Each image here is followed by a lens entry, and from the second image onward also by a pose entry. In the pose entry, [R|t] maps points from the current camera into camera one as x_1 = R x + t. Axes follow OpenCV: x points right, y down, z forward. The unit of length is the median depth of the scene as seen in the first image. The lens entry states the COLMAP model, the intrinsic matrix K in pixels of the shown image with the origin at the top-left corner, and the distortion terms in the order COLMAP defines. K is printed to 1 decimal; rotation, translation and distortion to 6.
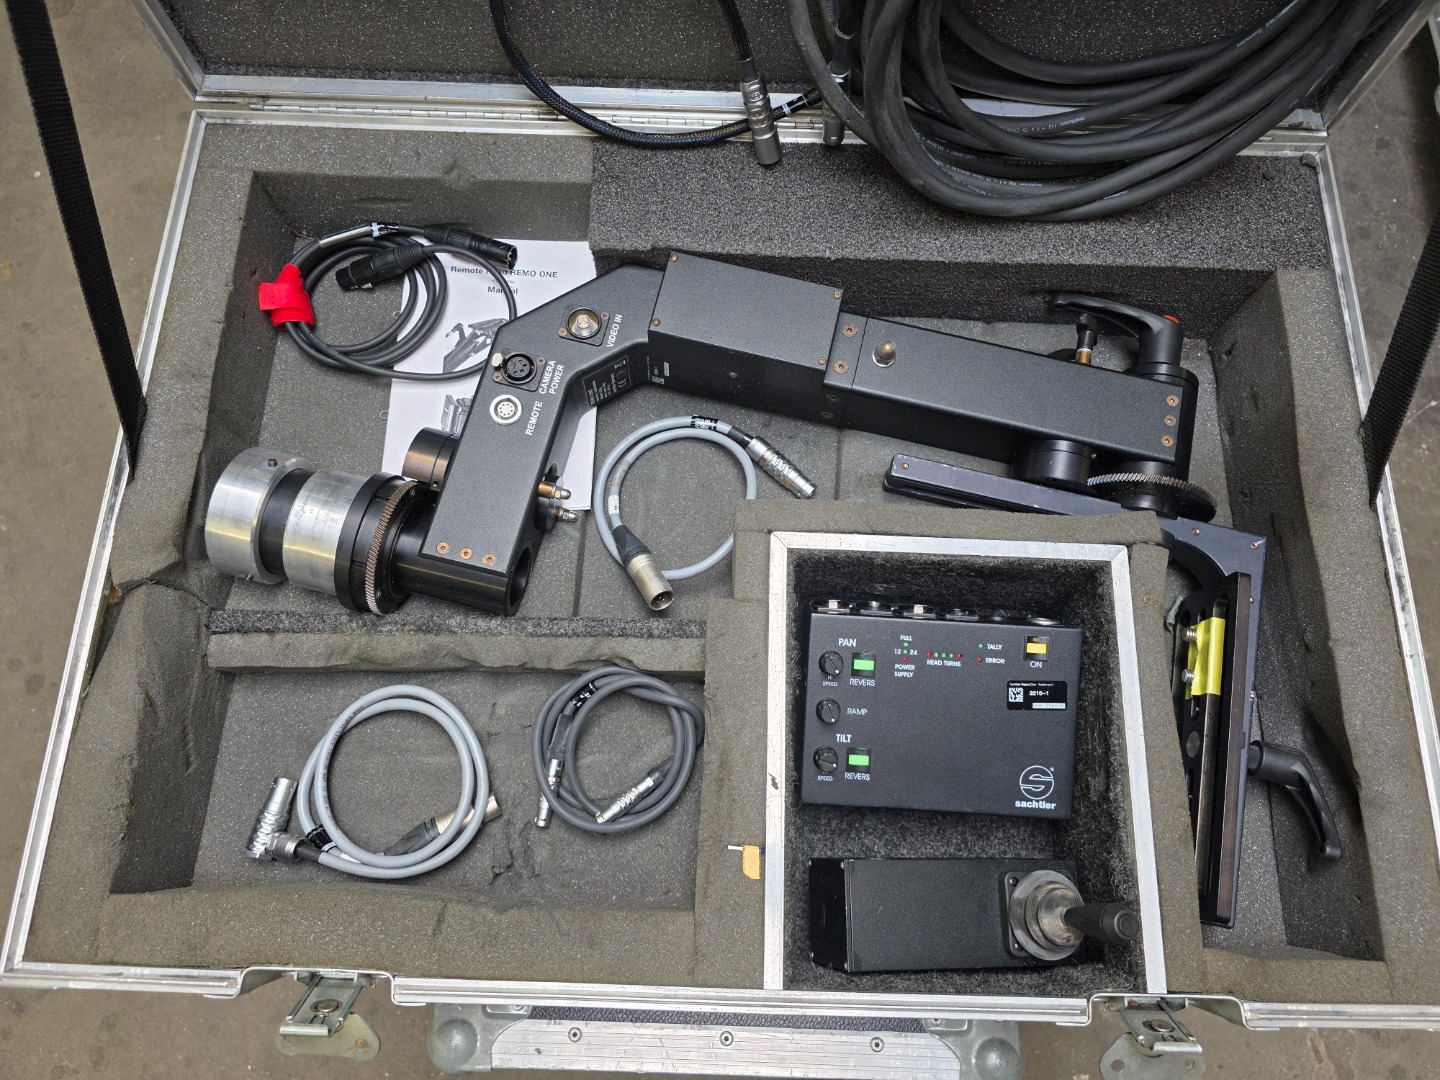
lens RADIAL K [[1019.8, 0, 728.2], [0, 1019.8, 598.8], [0, 0, 1]] dist [0.047063, -0.050252]
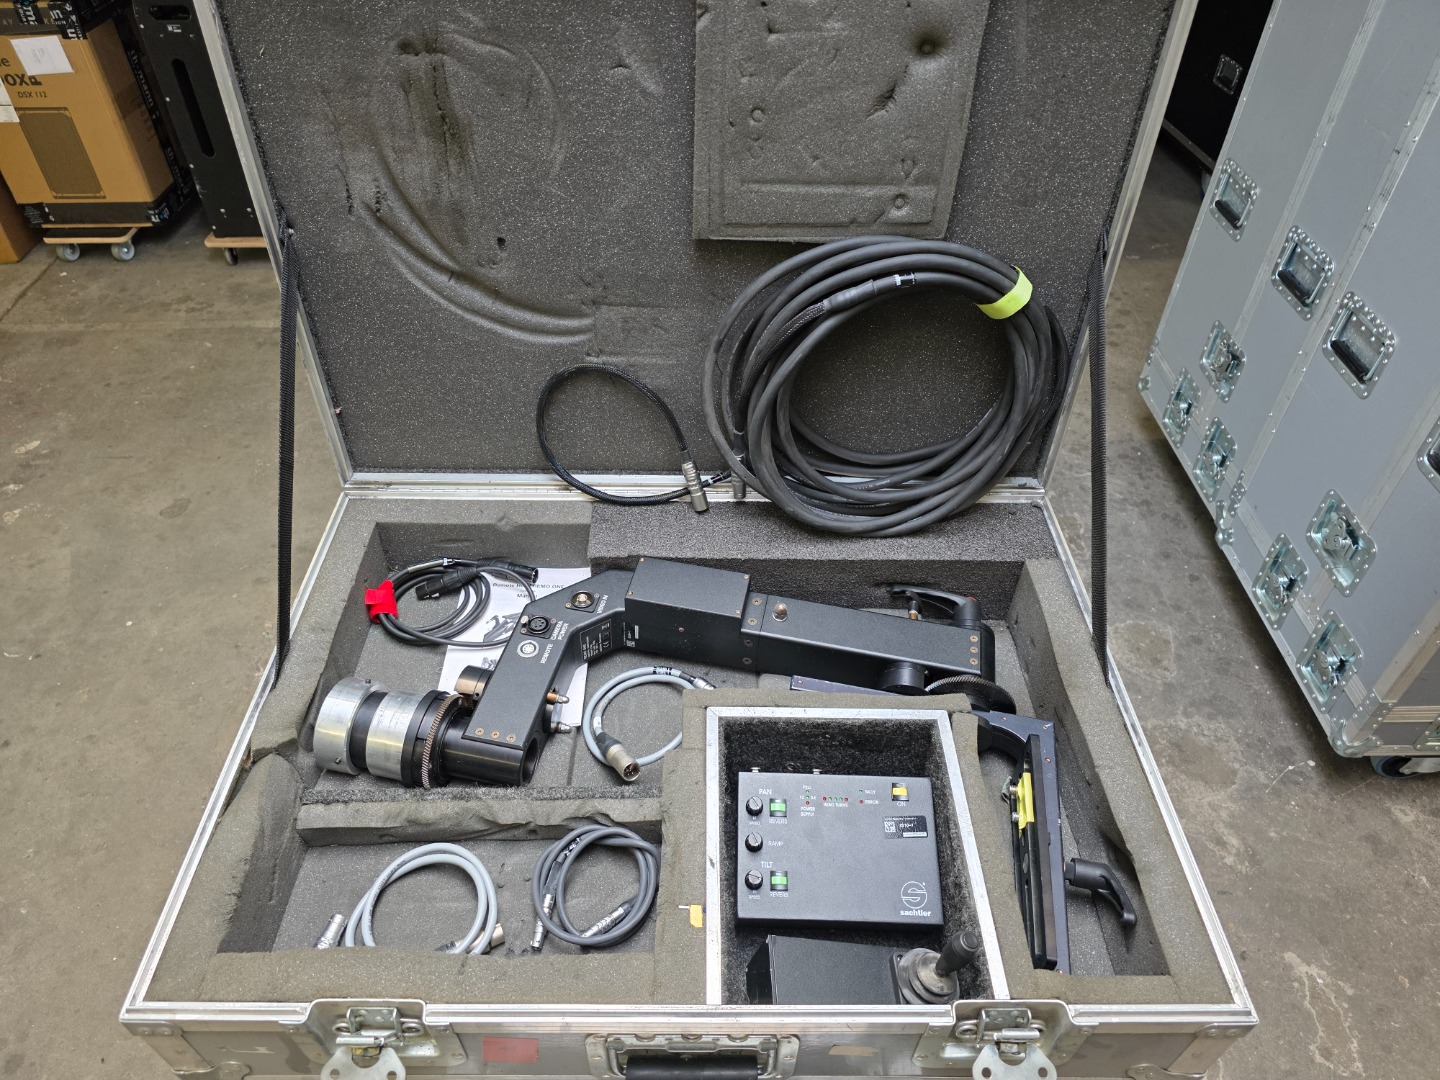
lens RADIAL K [[970.9, 0, 720.0], [0, 970.9, 540.0], [0, 0, 1]] dist [0.056899, -0.045802]
pose [[0.999203, -0.025108, 0.031020, 0.021595], [0.037157, 0.868891, -0.493608, 0.376173], [-0.014560, 0.494367, 0.869131, -0.306679]]
